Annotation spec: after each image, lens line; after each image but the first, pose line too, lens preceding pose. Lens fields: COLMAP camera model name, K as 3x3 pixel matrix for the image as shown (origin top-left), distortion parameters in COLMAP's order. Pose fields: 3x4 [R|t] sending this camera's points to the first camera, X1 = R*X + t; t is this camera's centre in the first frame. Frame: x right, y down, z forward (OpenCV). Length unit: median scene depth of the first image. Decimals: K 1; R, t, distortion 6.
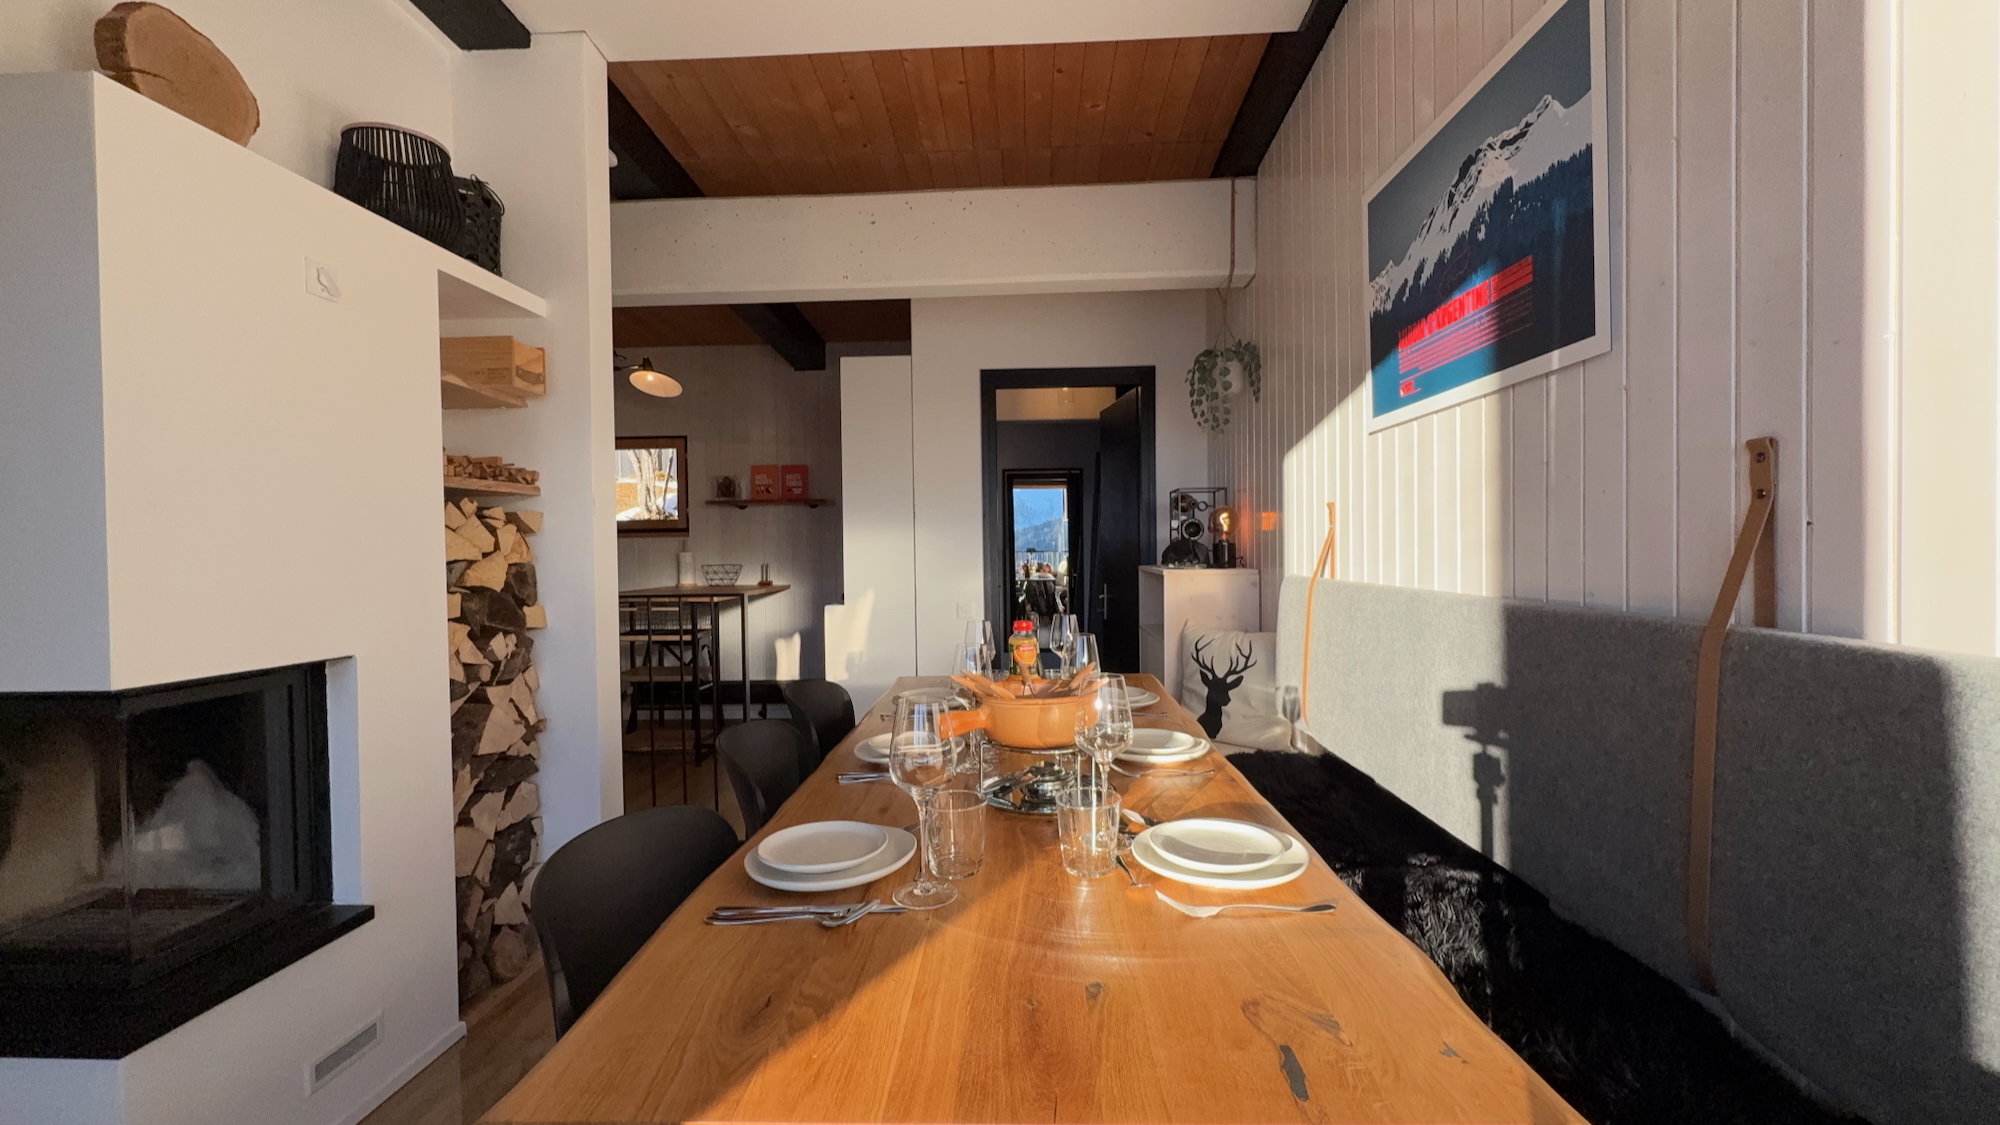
lens RADIAL K [[800.2, 0, 1001.5], [0, 800.2, 564.1], [0, 0, 1]] dist [0.000423, 0.000034]
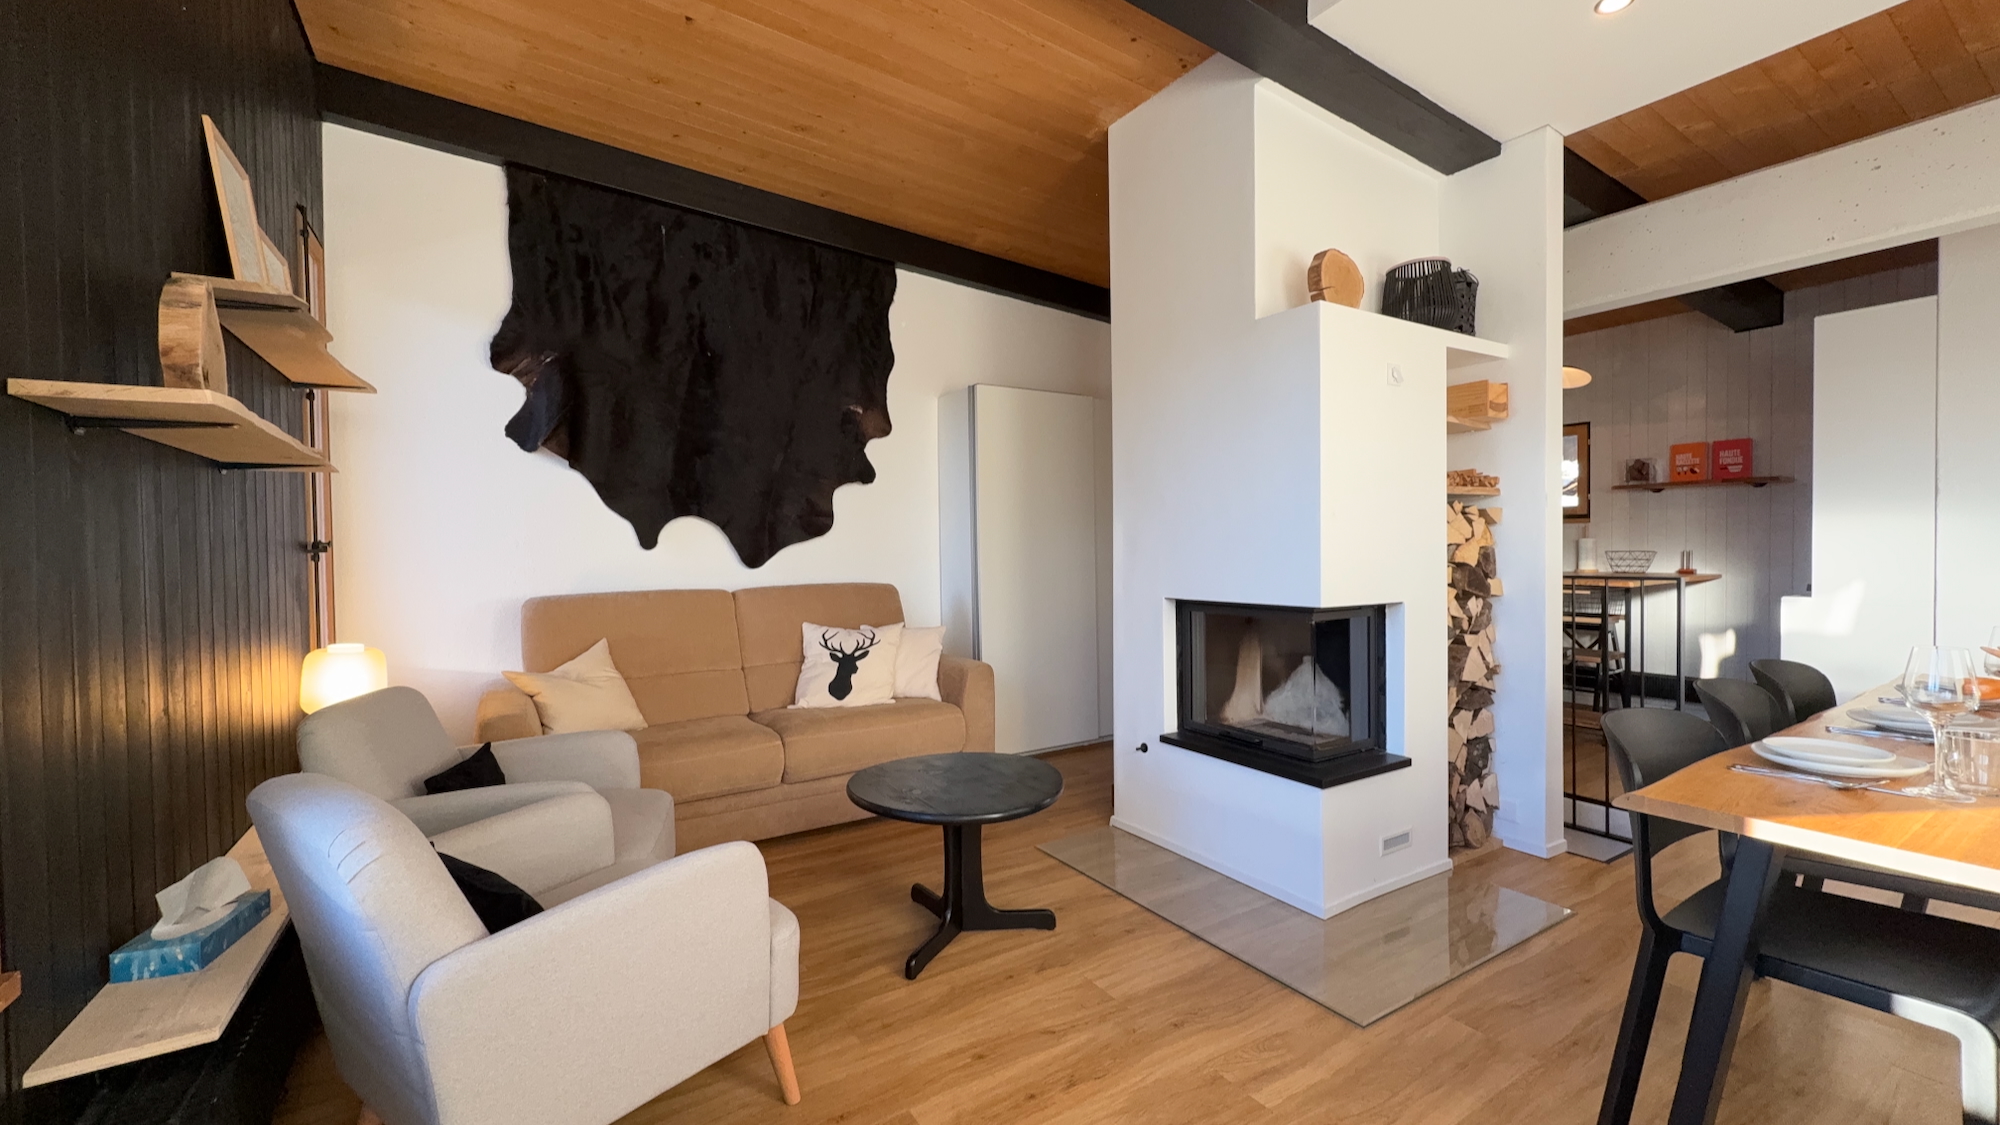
lens RADIAL K [[800.2, 0, 1001.5], [0, 800.2, 564.1], [0, 0, 1]] dist [0.000423, 0.000034]
pose [[0.565117, 0.023246, -0.824683, 0.051152], [-0.009615, 0.999721, 0.021591, 0.007664], [0.824954, -0.004272, 0.565183, -0.447719]]
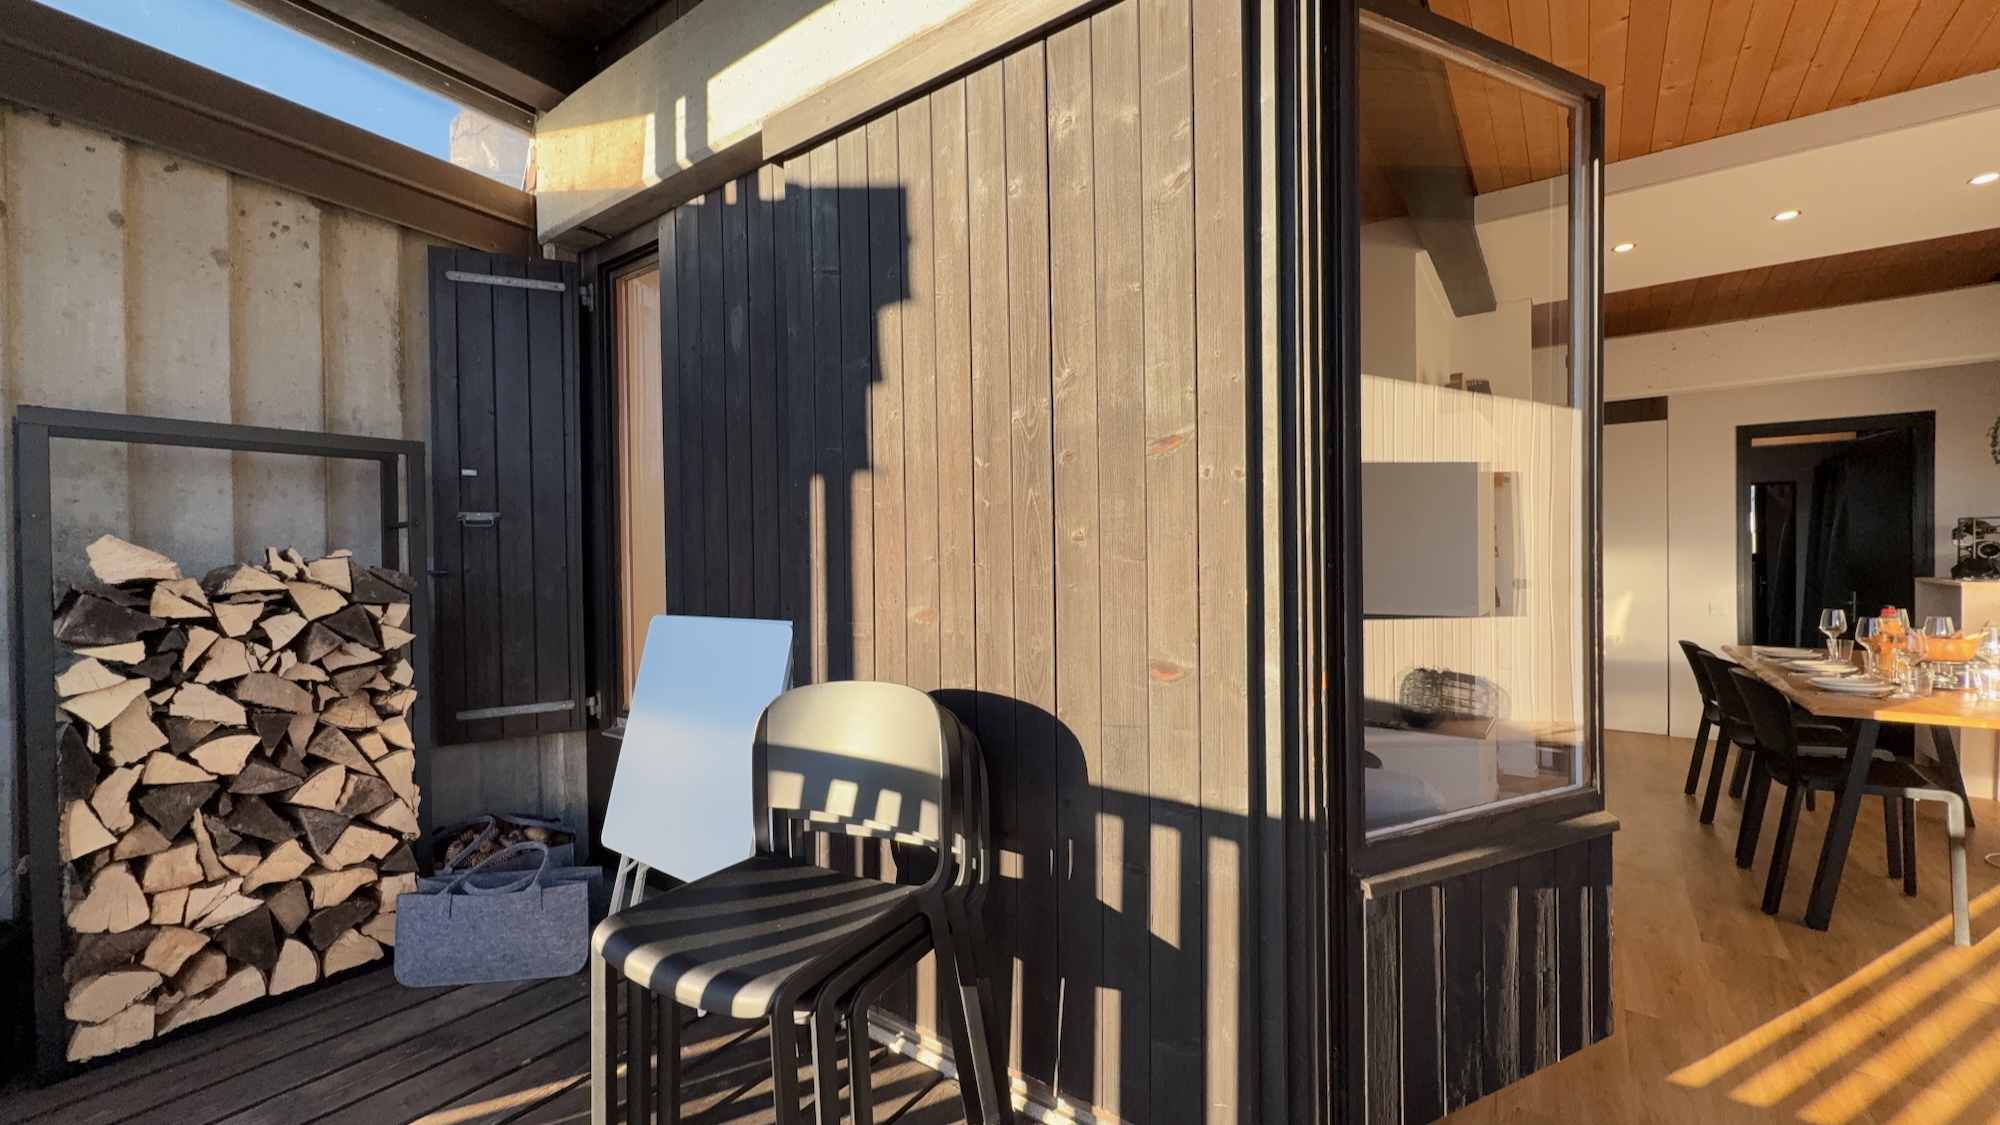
lens RADIAL K [[800.2, 0, 1001.5], [0, 800.2, 564.1], [0, 0, 1]] dist [0.000423, 0.000034]
pose [[0.826736, 0.007125, -0.562546, -0.516524], [-0.007946, 0.999968, 0.000989, -0.015066], [0.562535, 0.003653, 0.826766, -1.395589]]
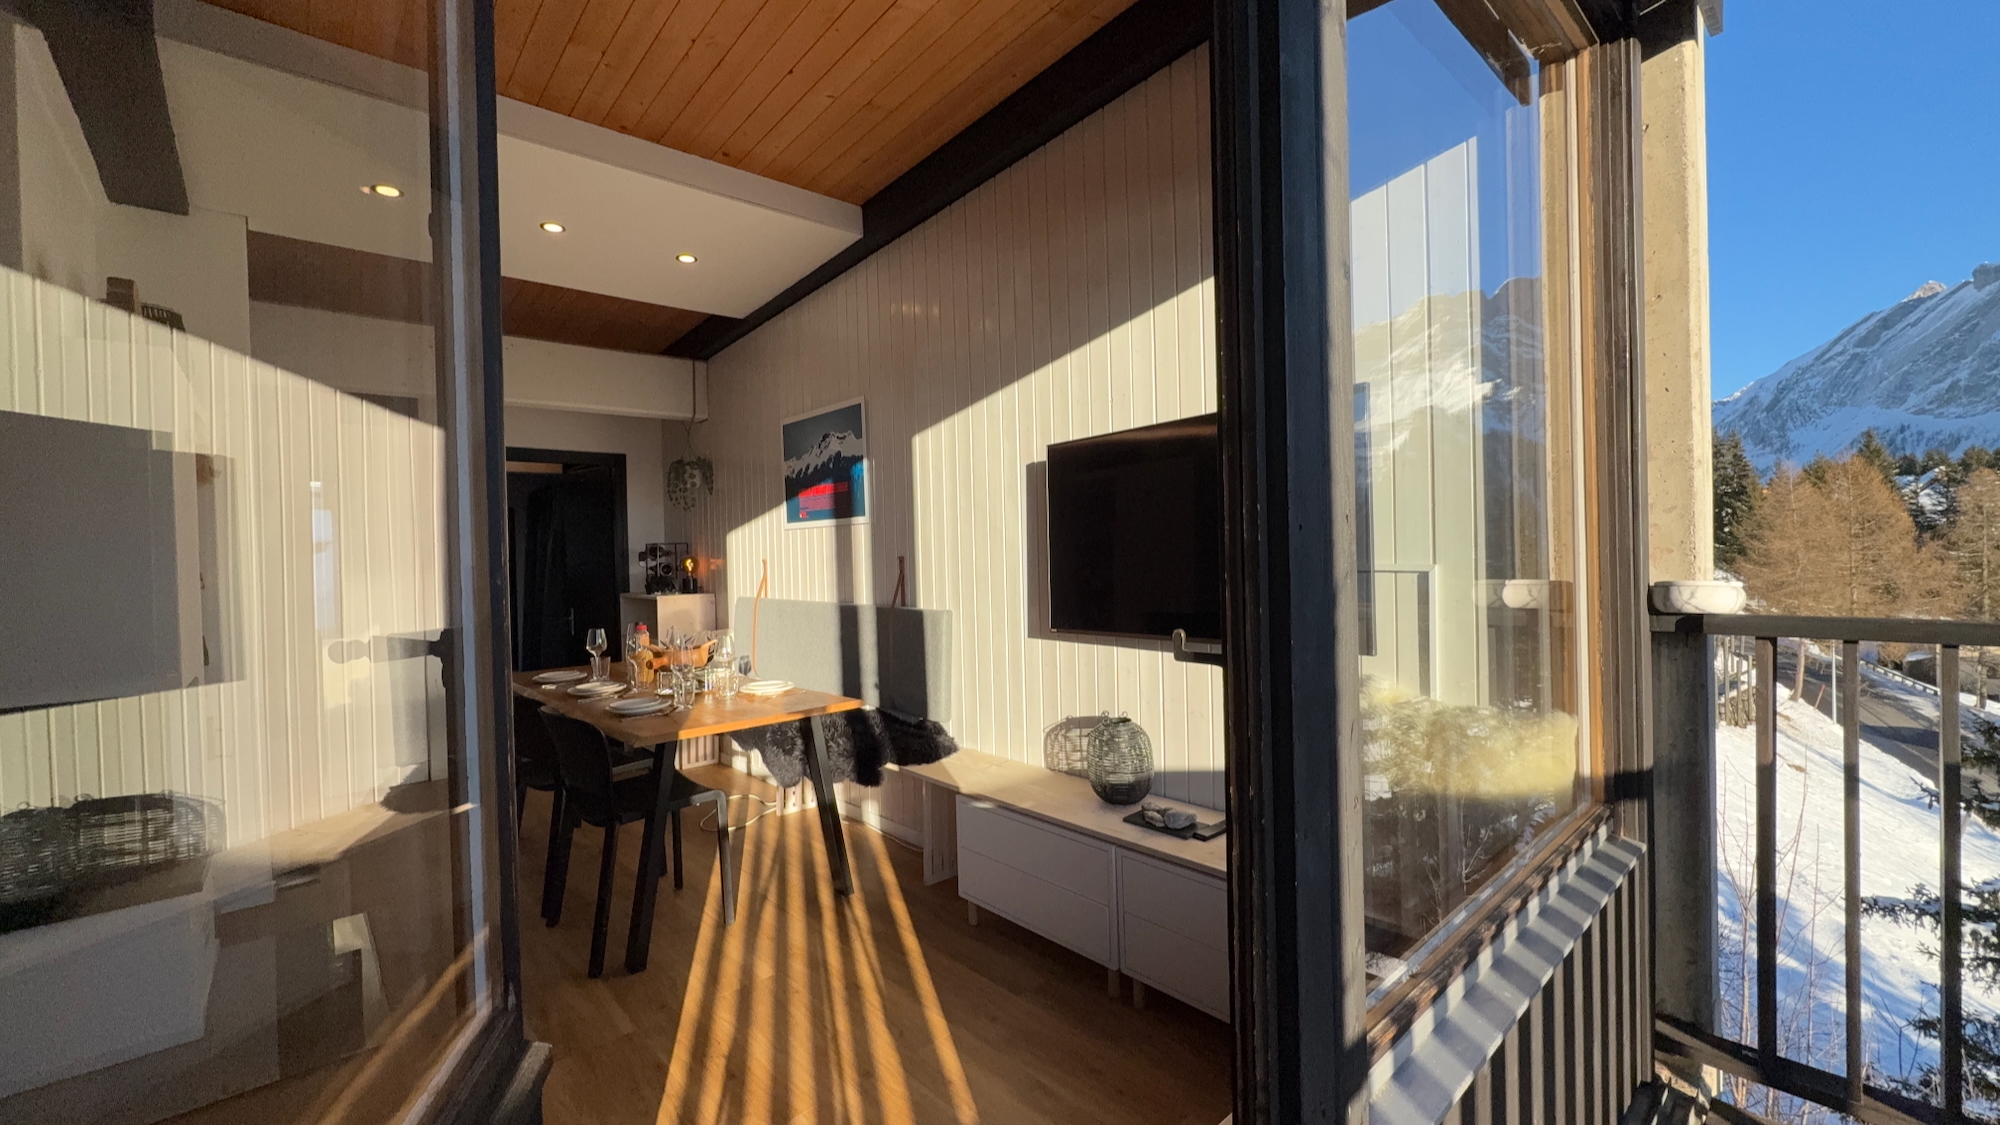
lens RADIAL K [[800.2, 0, 1001.5], [0, 800.2, 564.1], [0, 0, 1]] dist [0.000423, 0.000034]
pose [[0.717878, -0.008813, 0.696113, -0.589111], [0.024801, 0.999609, -0.012921, -0.026549], [-0.695727, 0.026540, 0.717816, -0.898997]]
